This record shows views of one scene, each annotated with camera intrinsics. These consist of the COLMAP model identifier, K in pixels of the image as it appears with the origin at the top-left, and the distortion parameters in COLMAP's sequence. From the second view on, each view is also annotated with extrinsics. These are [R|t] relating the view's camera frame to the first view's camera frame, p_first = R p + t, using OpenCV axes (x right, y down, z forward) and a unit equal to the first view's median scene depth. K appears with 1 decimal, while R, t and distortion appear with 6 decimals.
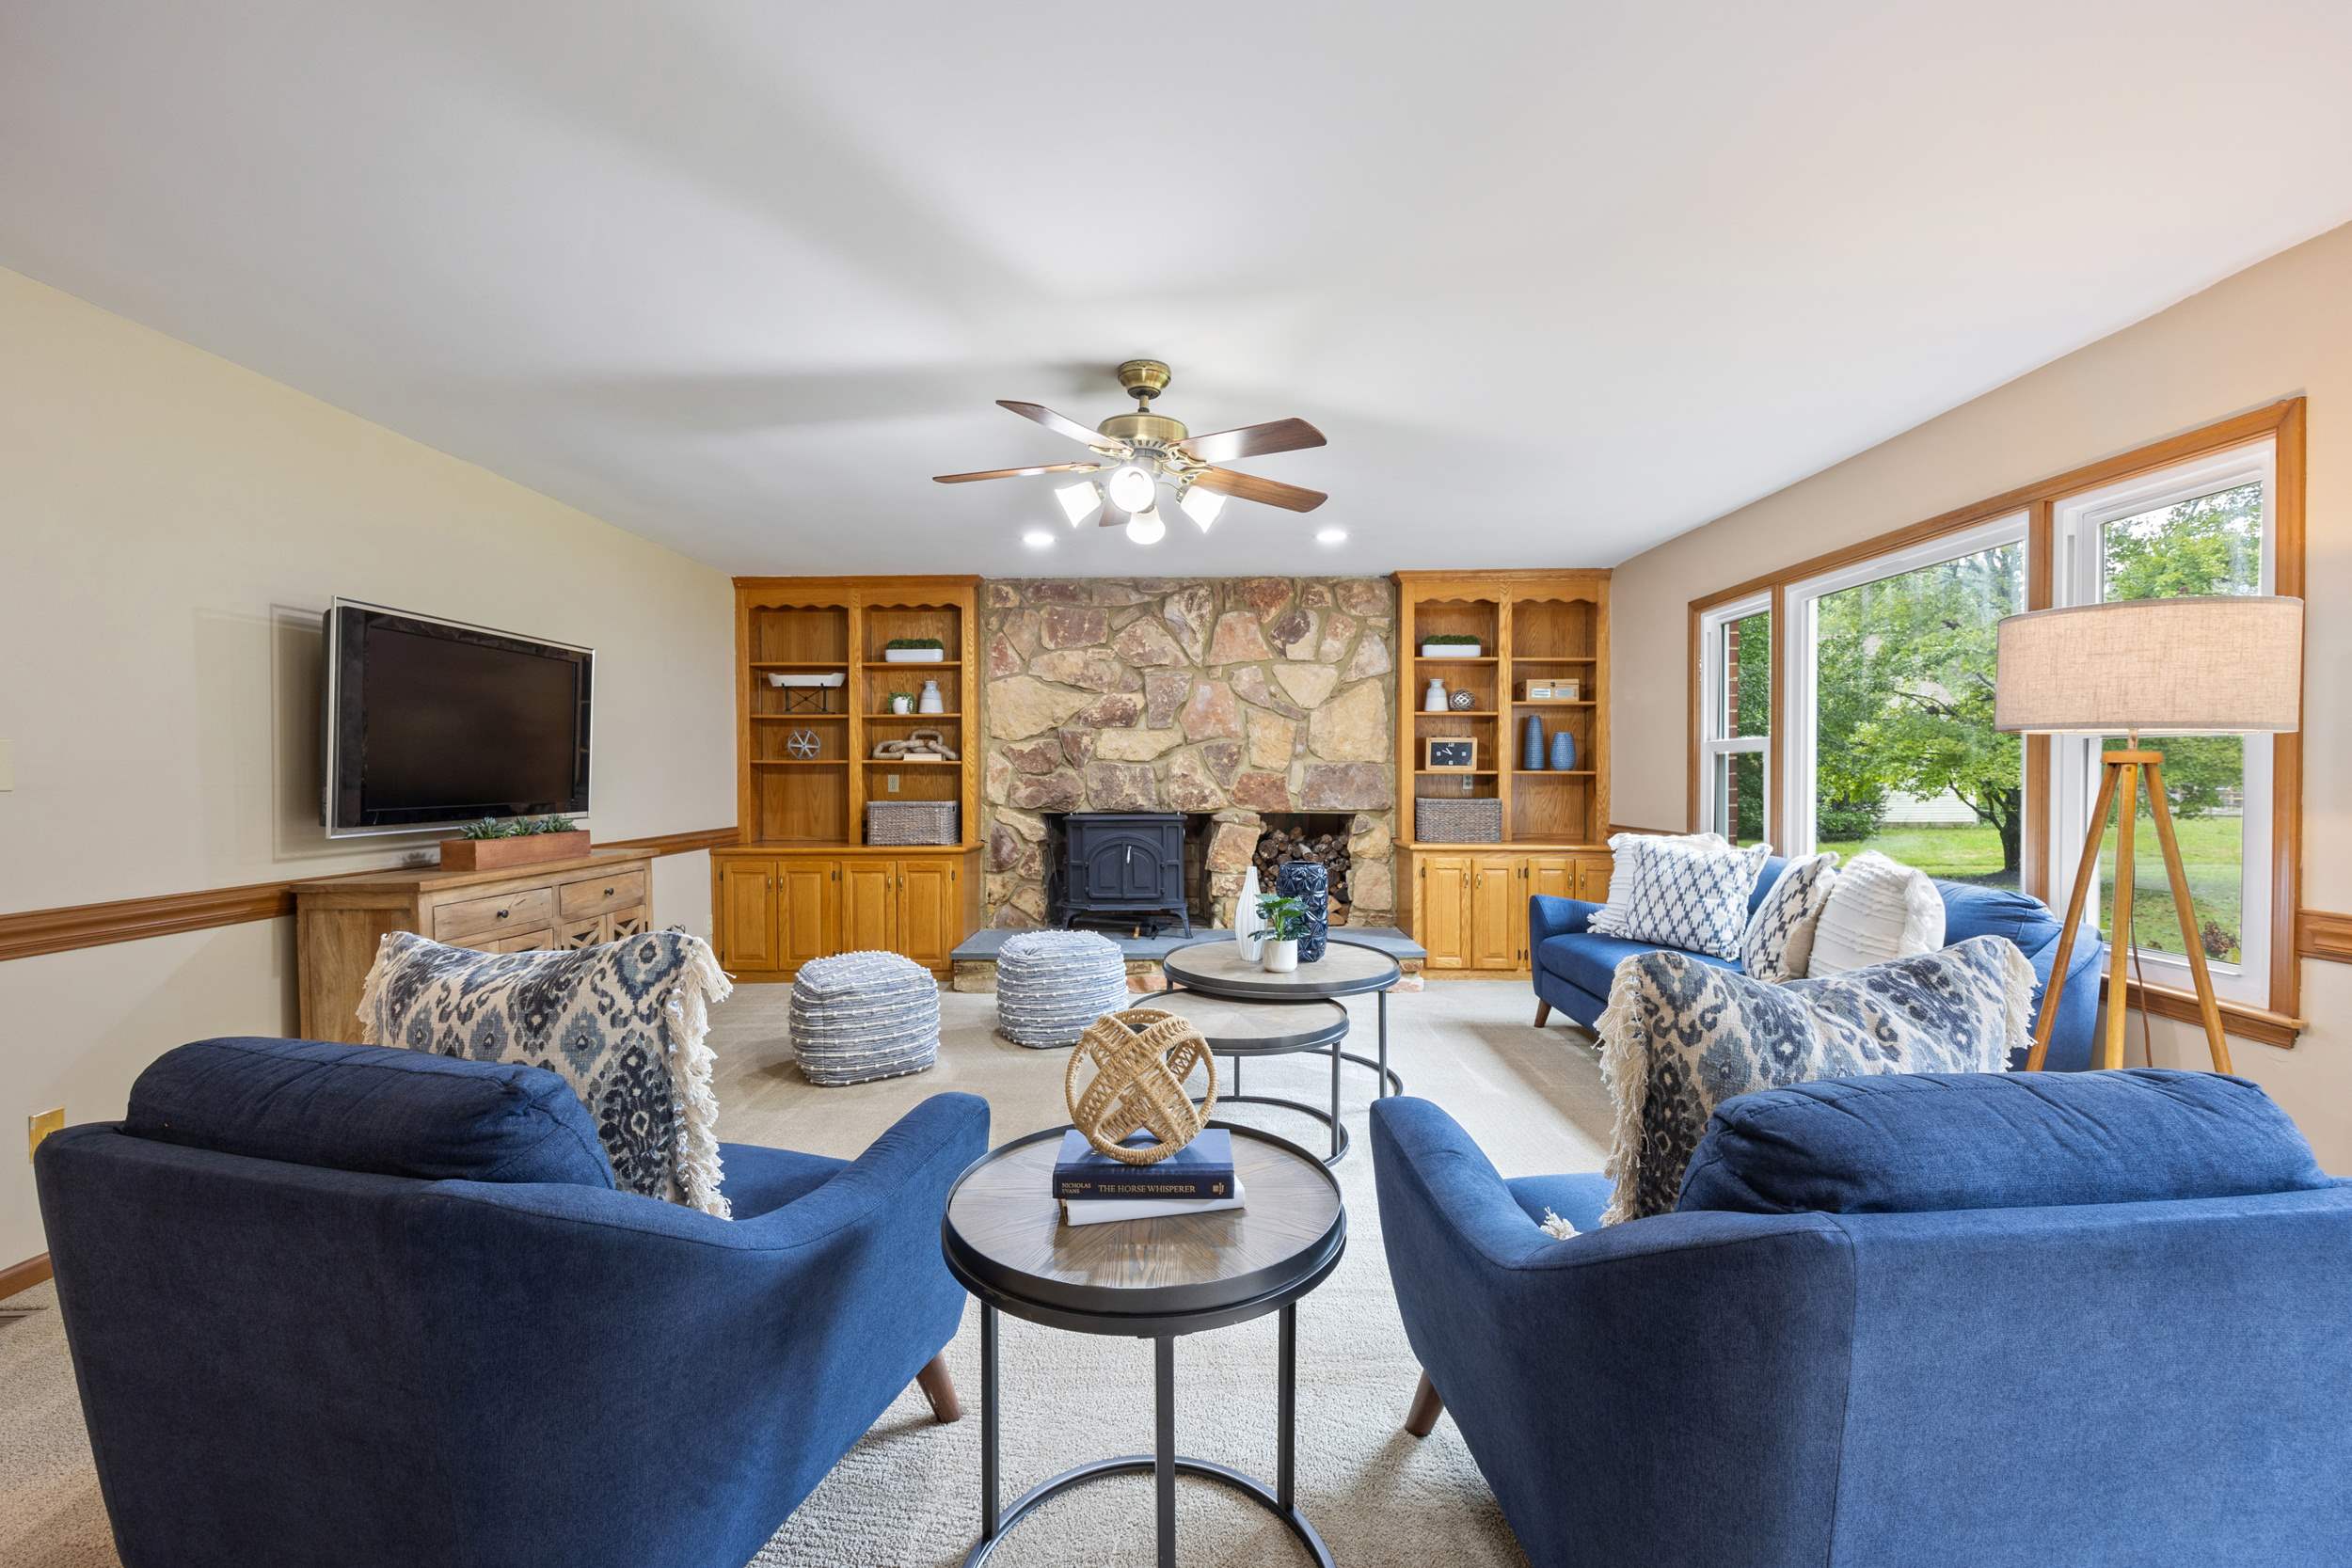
lens RADIAL K [[947.3, 0, 1193.1], [0, 947.3, 779.9], [0, 0, 1]] dist [-0.000592, -0.000448]
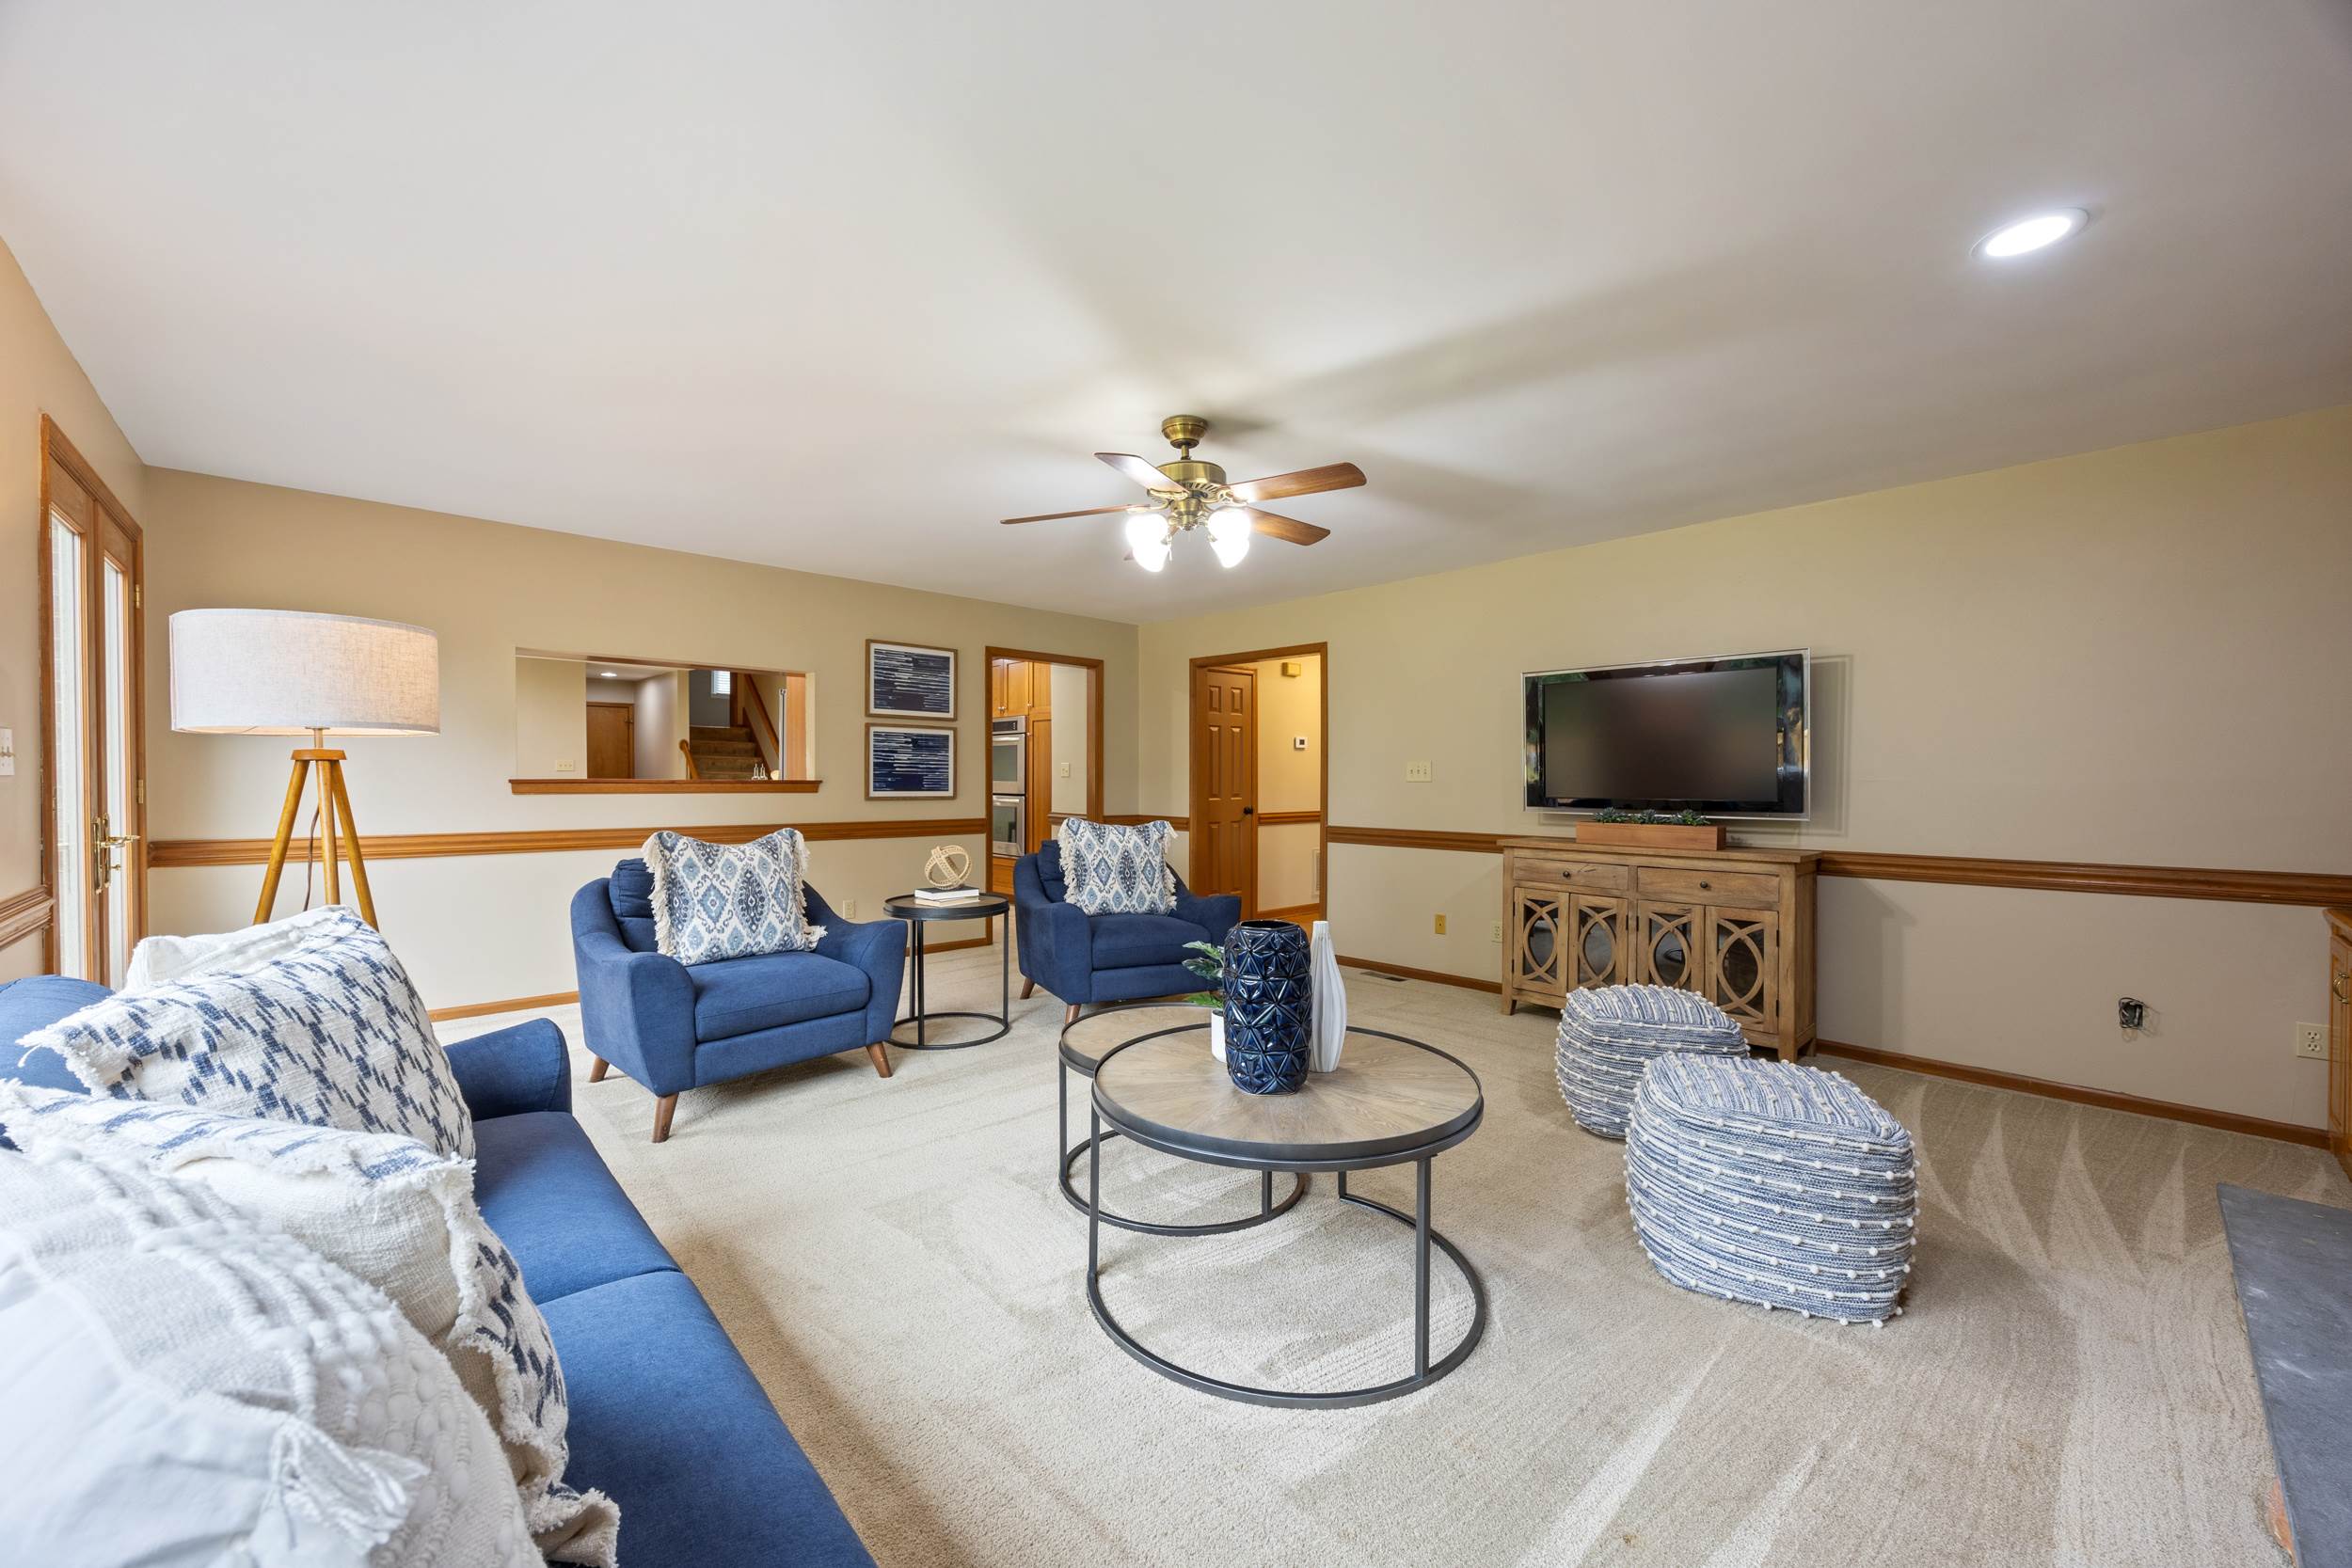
lens RADIAL K [[904.0, 0, 1192.7], [0, 904.0, 783.5], [0, 0, 1]] dist [-0.010505, -0.000489]
pose [[-0.736349, 0.004508, -0.676587, 0.313971], [-0.005173, 0.999911, 0.012292, -0.004619], [0.676583, 0.012551, -0.736260, 0.840743]]
